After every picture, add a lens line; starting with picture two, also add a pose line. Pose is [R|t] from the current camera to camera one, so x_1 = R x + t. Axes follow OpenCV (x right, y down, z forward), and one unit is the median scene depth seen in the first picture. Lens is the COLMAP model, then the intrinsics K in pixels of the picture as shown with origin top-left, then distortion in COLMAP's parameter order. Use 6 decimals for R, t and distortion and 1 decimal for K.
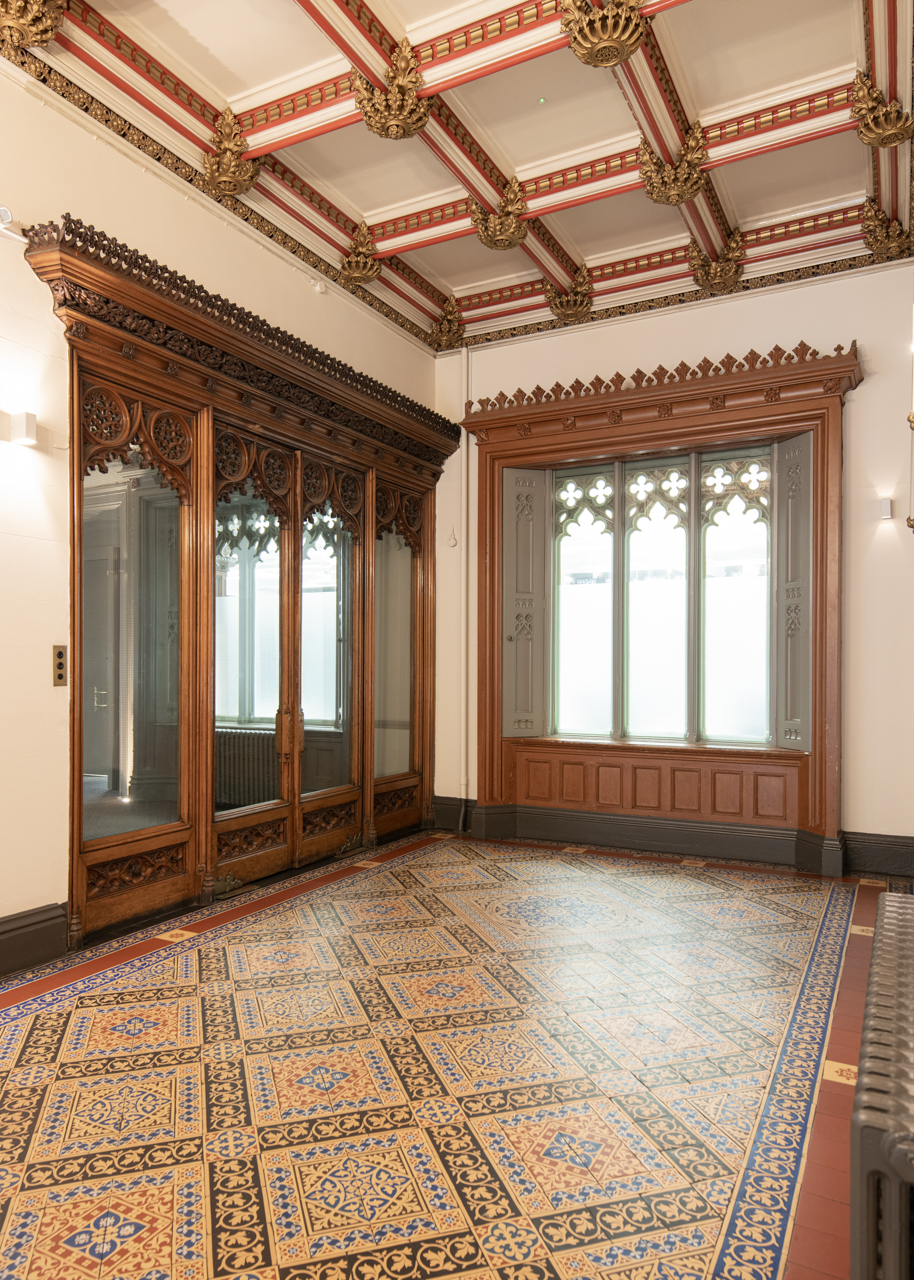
lens RADIAL K [[851.7, 0, 443.1], [0, 851.7, 675.9], [0, 0, 1]] dist [0.005583, 0.002876]
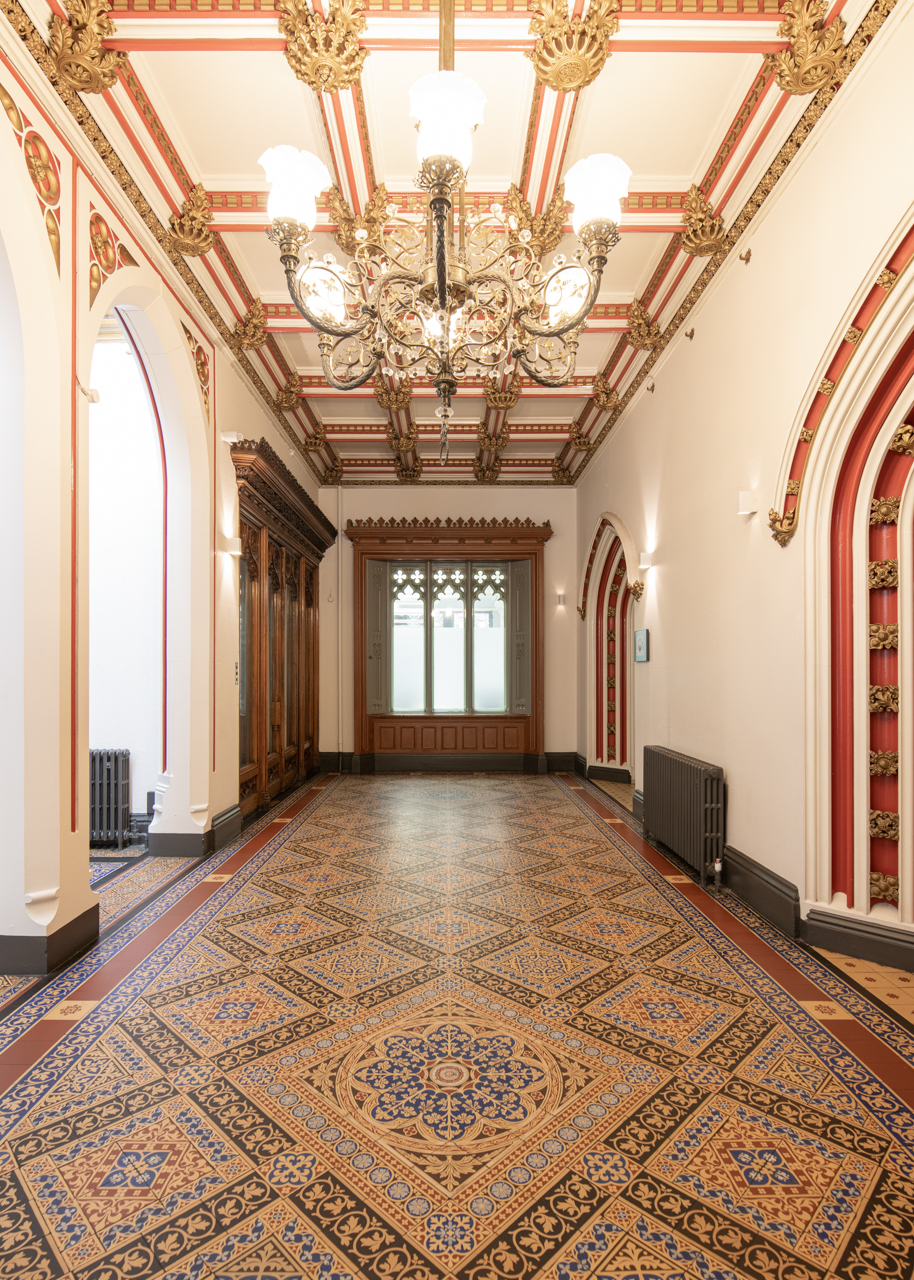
lens RADIAL K [[670.7, 0, 448.7], [0, 670.7, 672.9], [0, 0, 1]] dist [0.004703, -0.009623]
pose [[0.876865, -0.003629, 0.480723, -0.471317], [0.008412, 0.999934, -0.007795, -0.000254], [-0.480663, 0.010879, 0.876838, -0.297812]]
